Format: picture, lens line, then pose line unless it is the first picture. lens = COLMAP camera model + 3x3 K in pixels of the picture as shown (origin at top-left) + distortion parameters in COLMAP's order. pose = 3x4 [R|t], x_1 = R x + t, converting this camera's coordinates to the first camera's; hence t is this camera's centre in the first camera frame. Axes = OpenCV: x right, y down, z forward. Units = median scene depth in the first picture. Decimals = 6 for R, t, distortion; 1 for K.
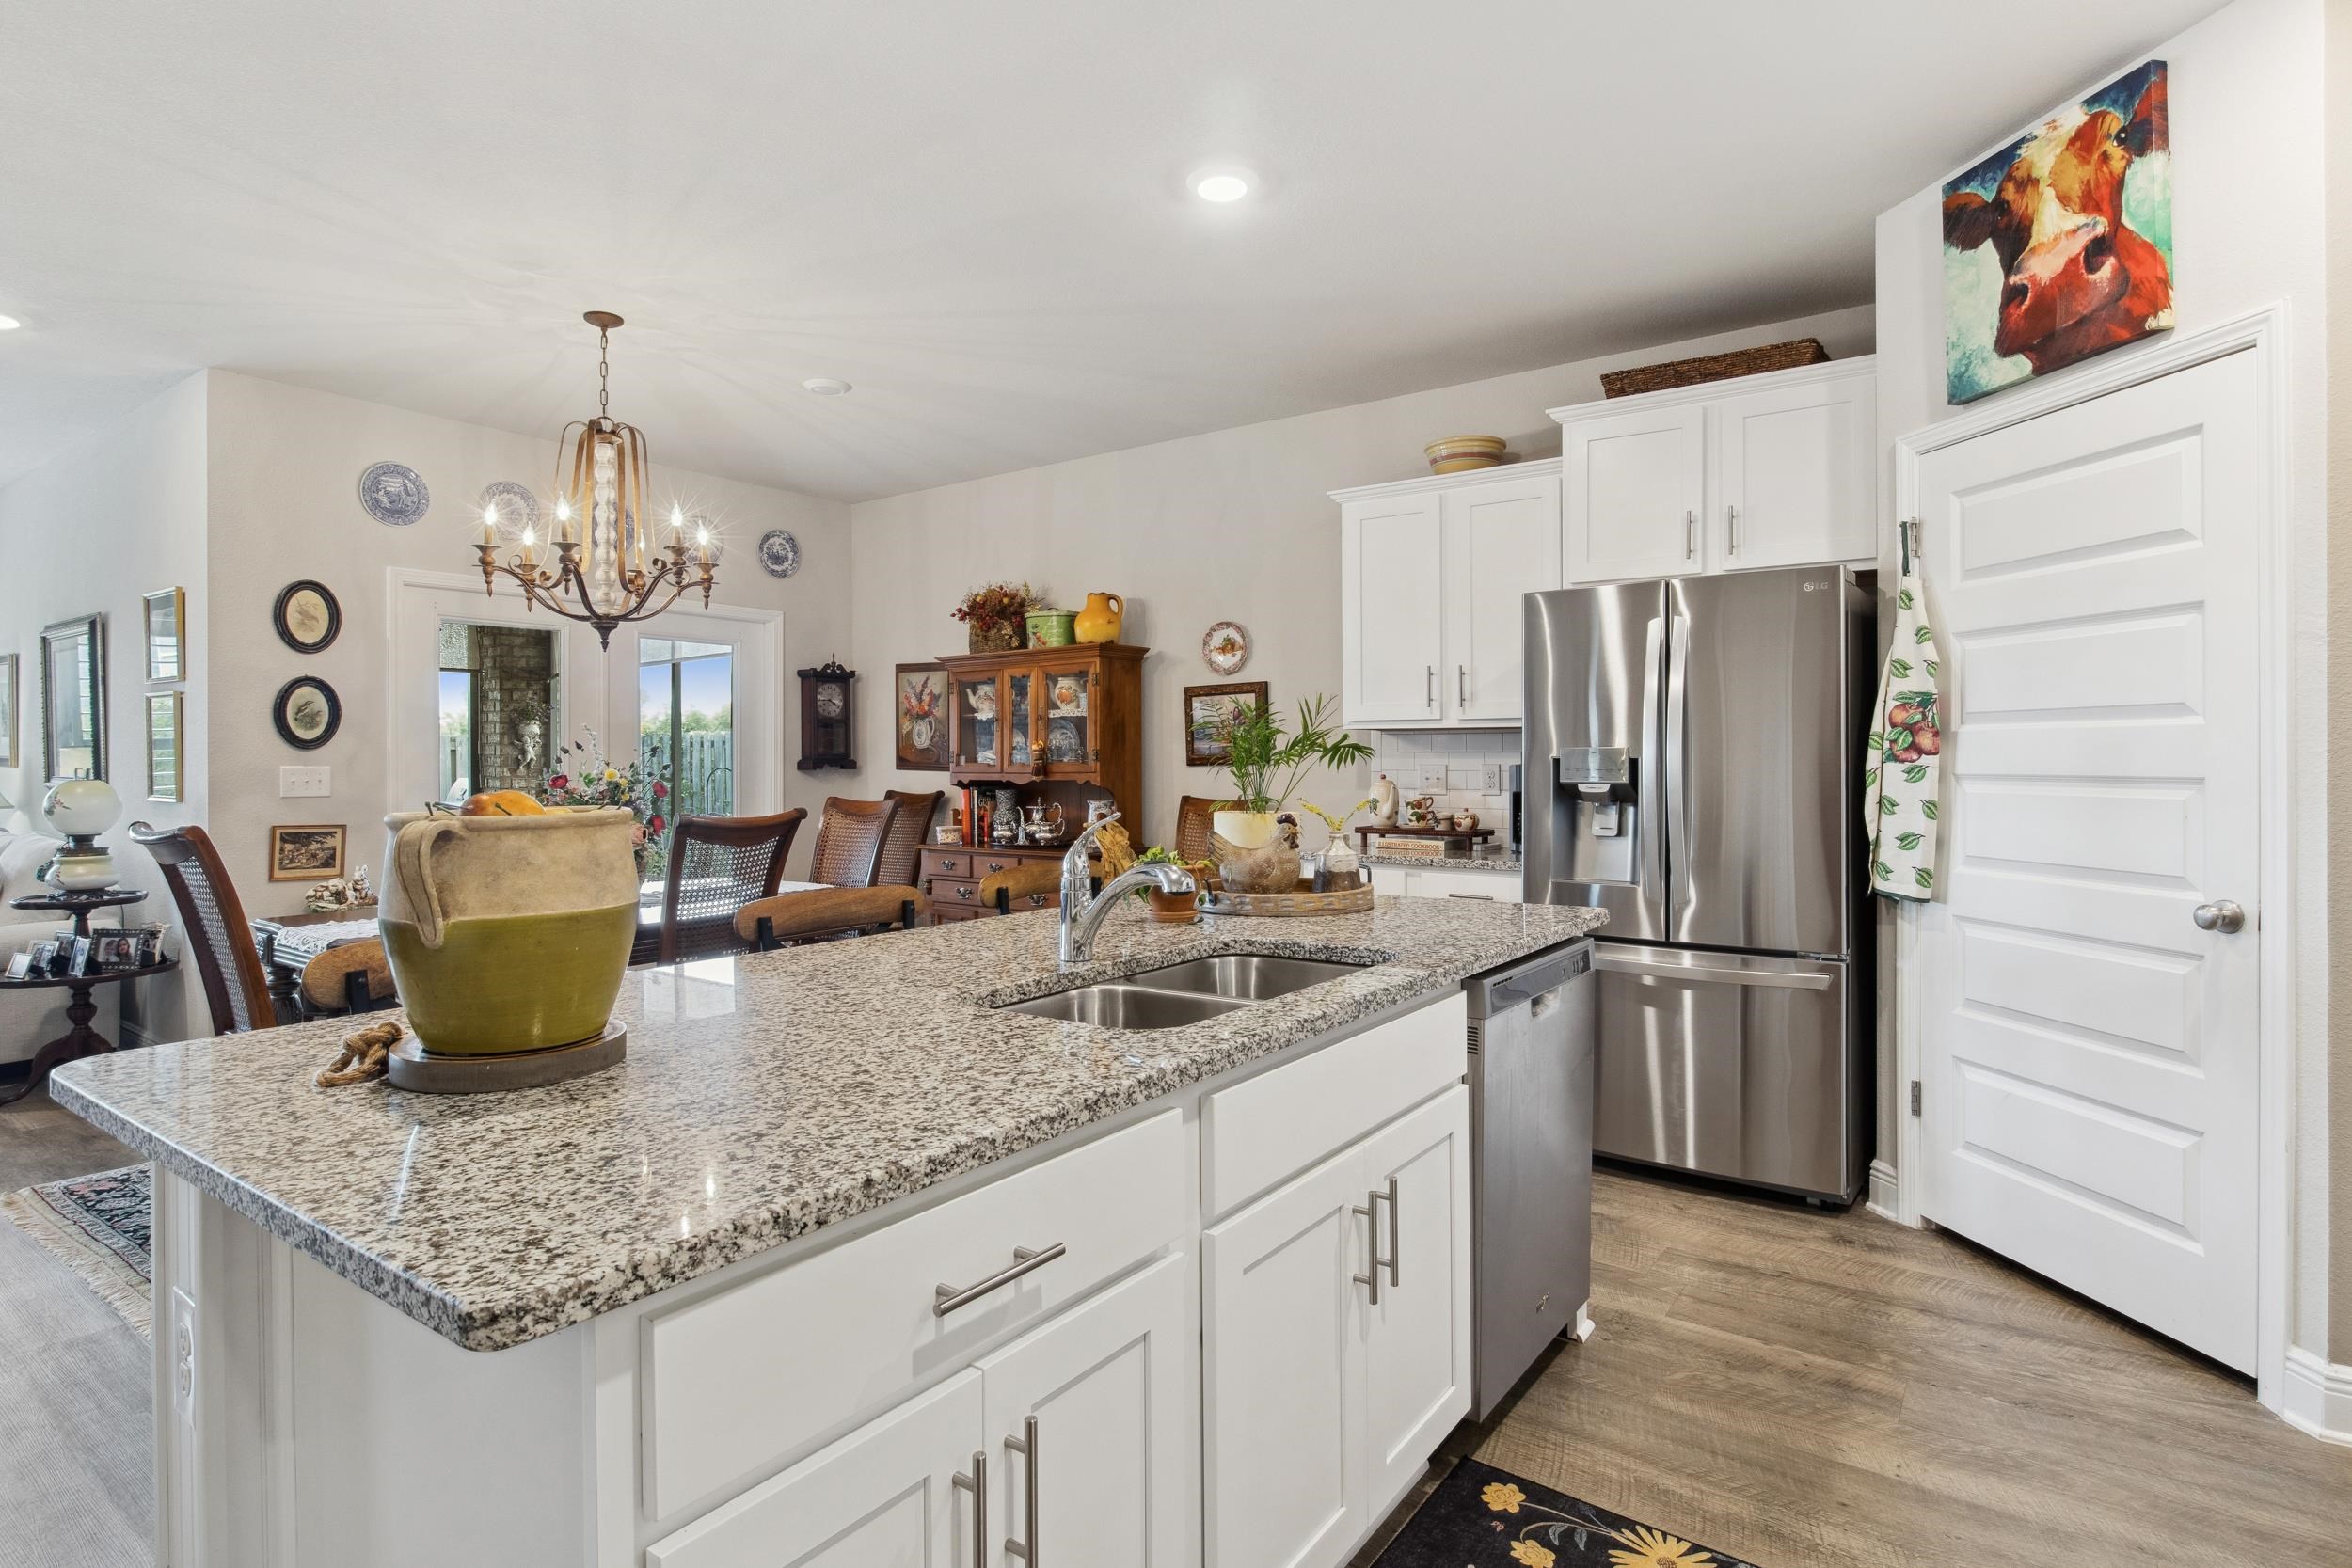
lens RADIAL K [[1207.9, 0, 1176.5], [0, 1207.9, 781.1], [0, 0, 1]] dist [-0.000840, 0.001456]
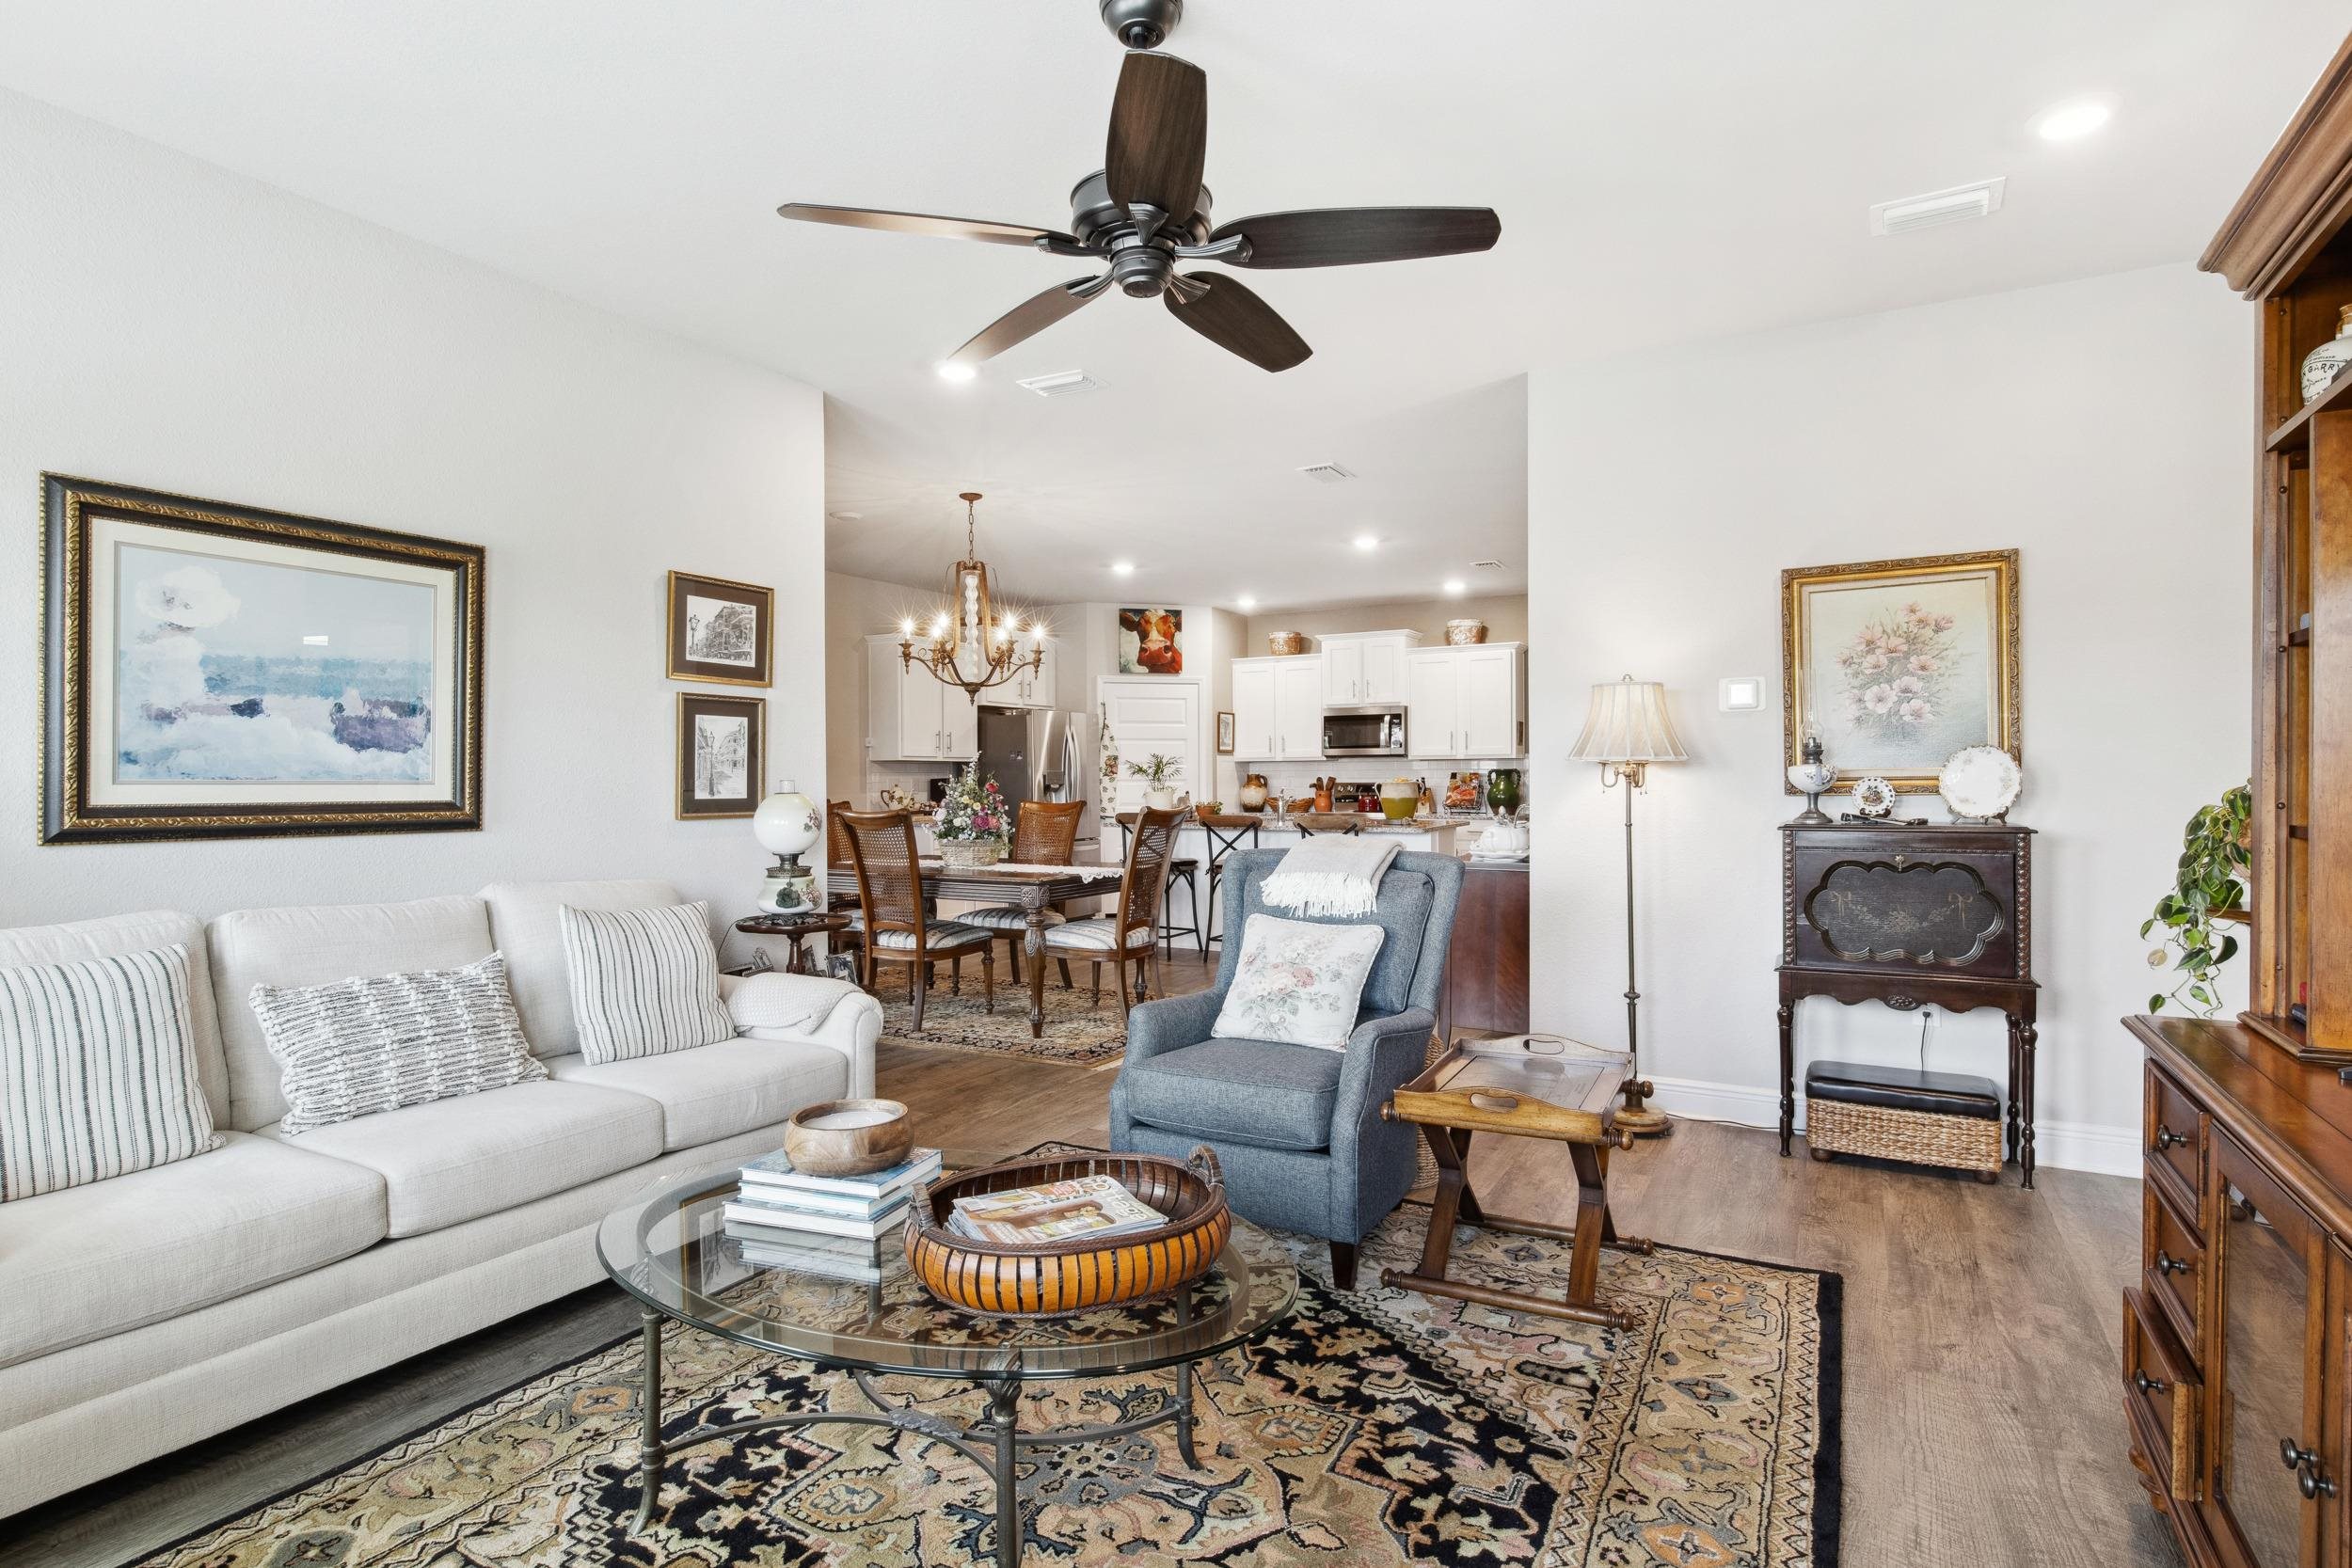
lens RADIAL K [[1207.9, 0, 1177.7], [0, 1207.9, 777.9], [0, 0, 1]] dist [-0.000840, 0.001456]
pose [[-0.103952, -0.002552, 0.994579, -3.002173], [0.007222, 0.999968, 0.003321, -0.024462], [-0.994556, 0.007528, -0.103930, 1.291557]]
